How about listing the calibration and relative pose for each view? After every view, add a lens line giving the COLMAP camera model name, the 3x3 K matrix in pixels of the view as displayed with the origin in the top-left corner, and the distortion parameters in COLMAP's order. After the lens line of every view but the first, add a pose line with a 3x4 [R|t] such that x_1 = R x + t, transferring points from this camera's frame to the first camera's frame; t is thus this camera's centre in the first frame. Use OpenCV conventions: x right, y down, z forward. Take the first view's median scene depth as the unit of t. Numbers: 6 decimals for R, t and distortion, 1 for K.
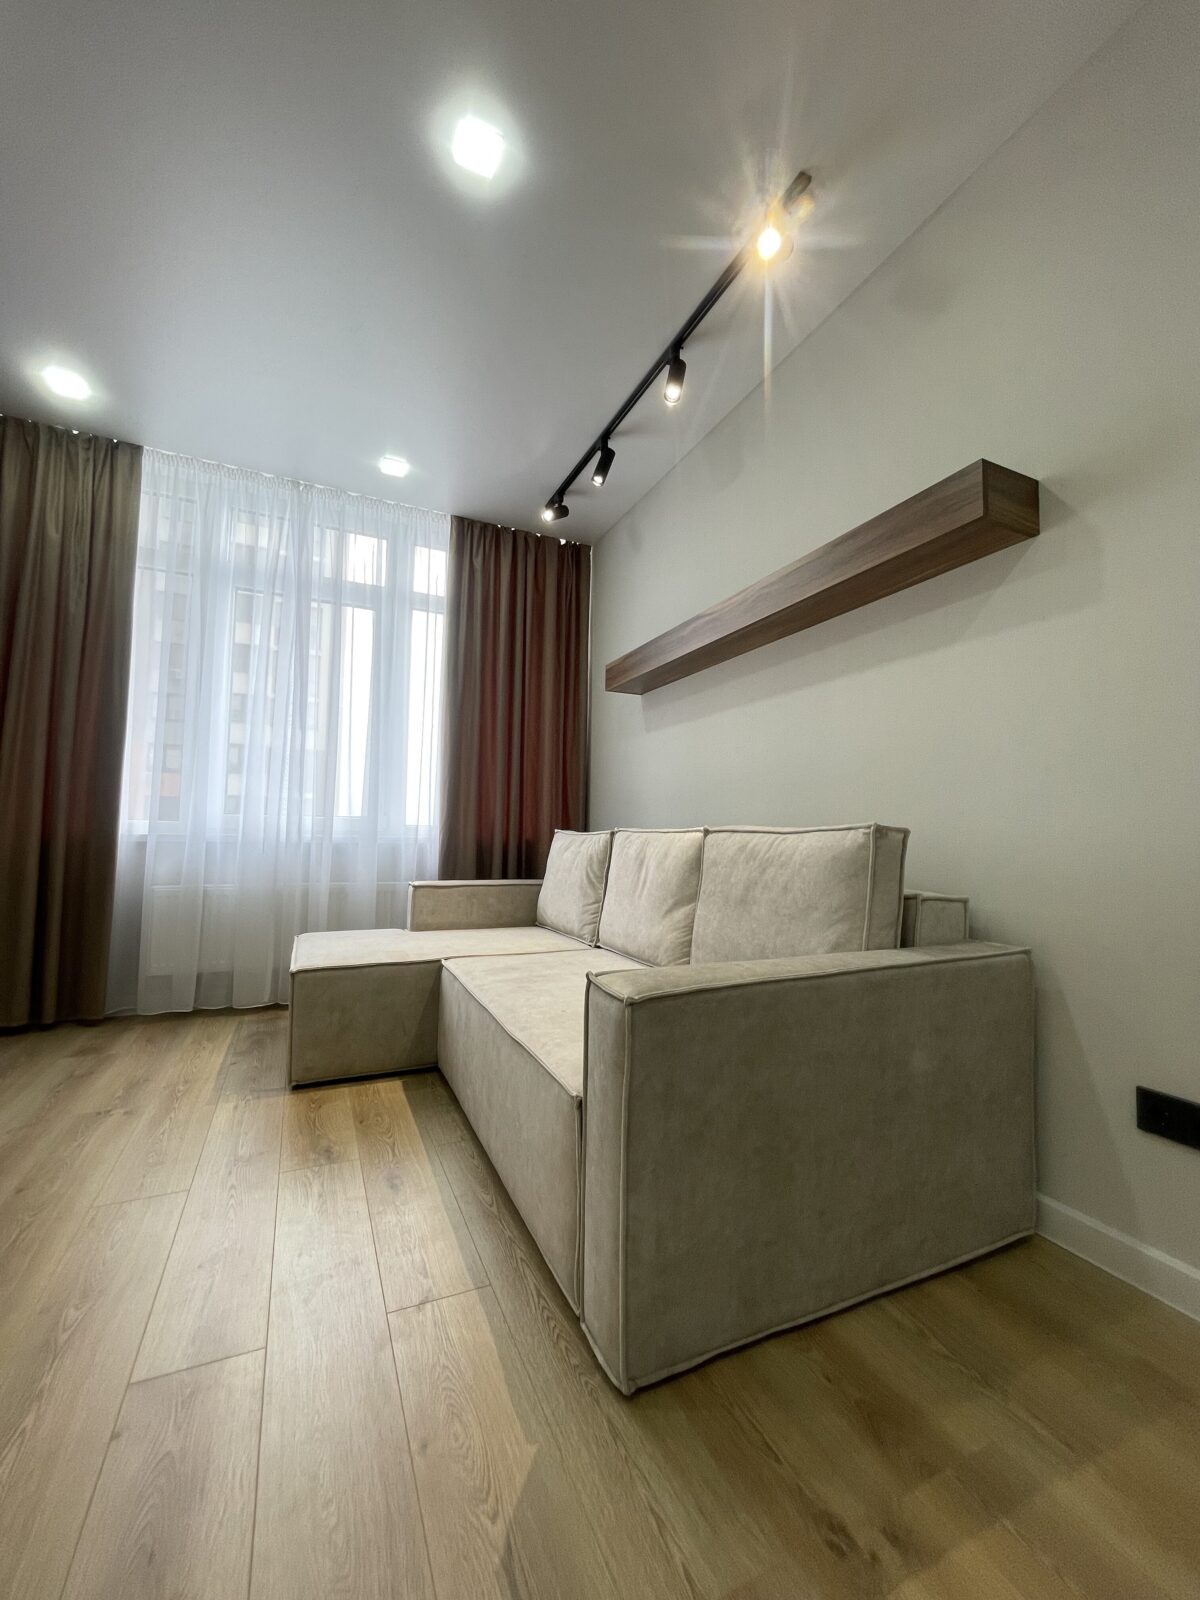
lens RADIAL K [[648.4, 0, 579.5], [0, 648.4, 802.6], [0, 0, 1]] dist [0.000076, -0.003012]
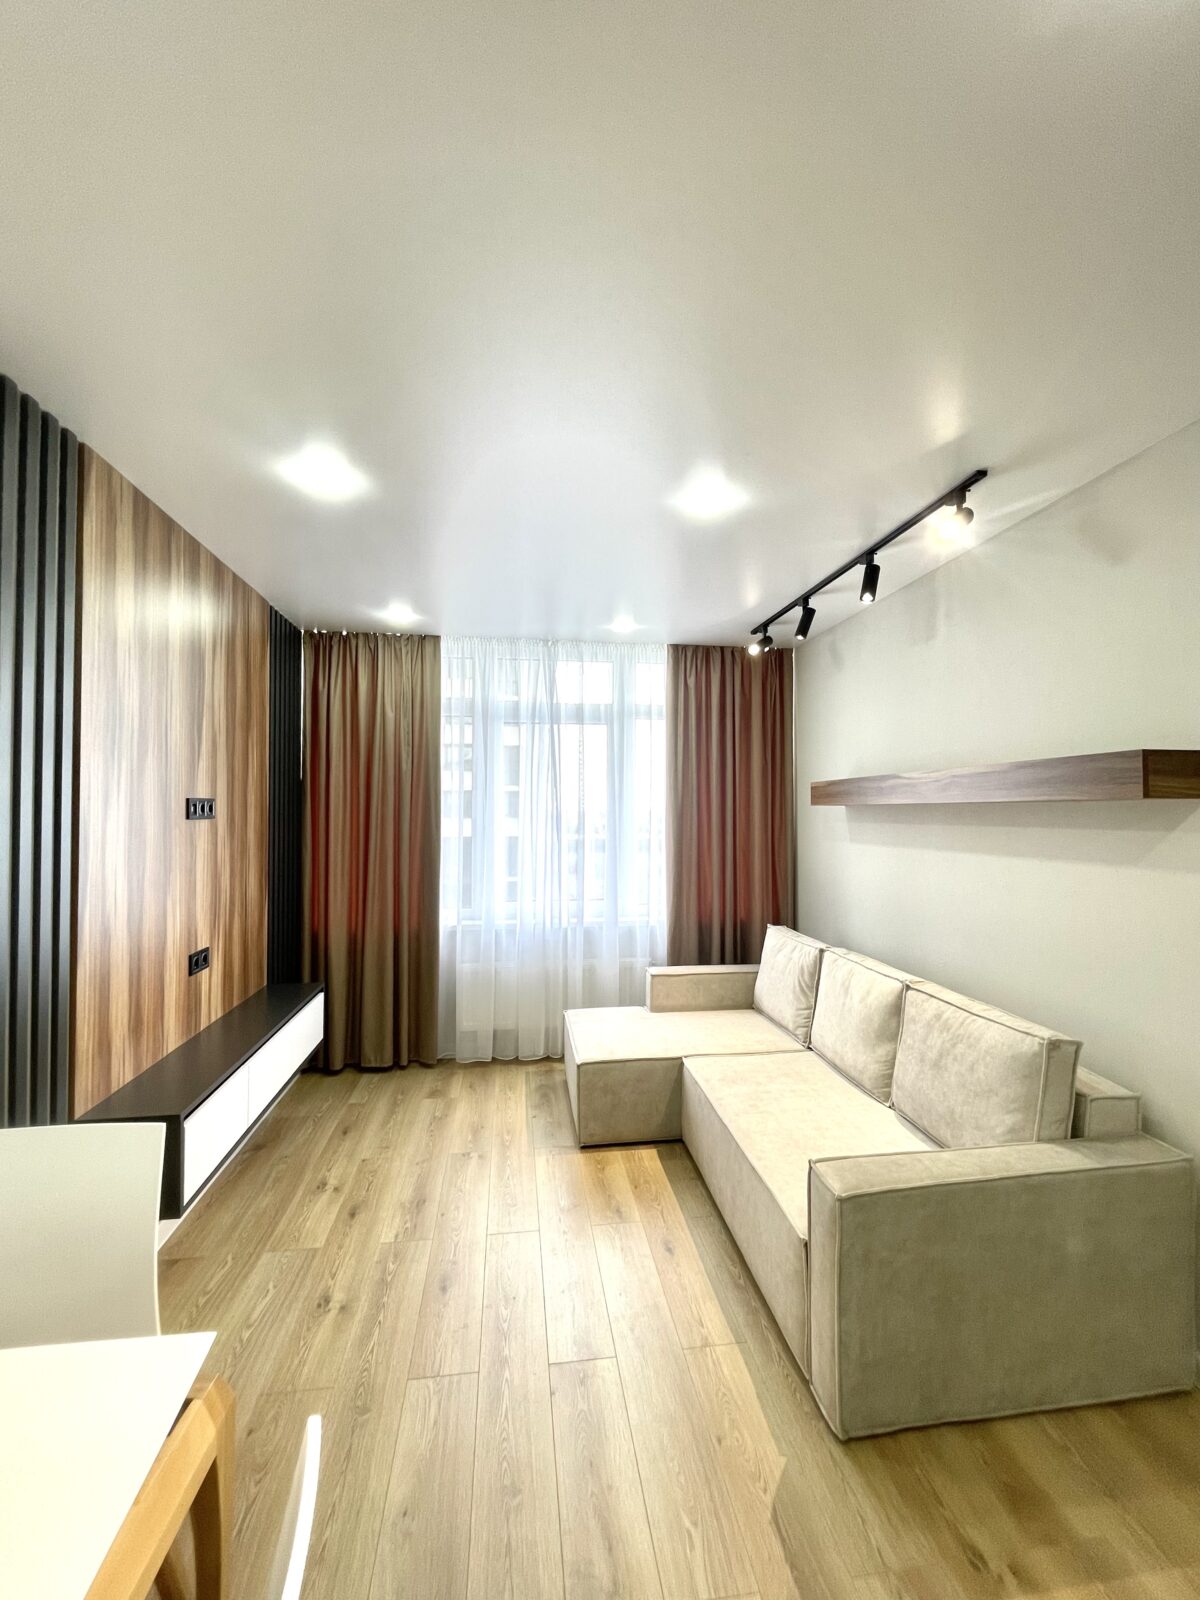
lens RADIAL K [[648.4, 0, 579.5], [0, 648.4, 802.6], [0, 0, 1]] dist [0.000076, -0.003012]
pose [[0.954732, -0.024215, -0.296479, -0.016516], [0.030595, 0.999389, 0.016900, -0.331126], [0.295889, -0.025206, 0.954890, -0.317667]]
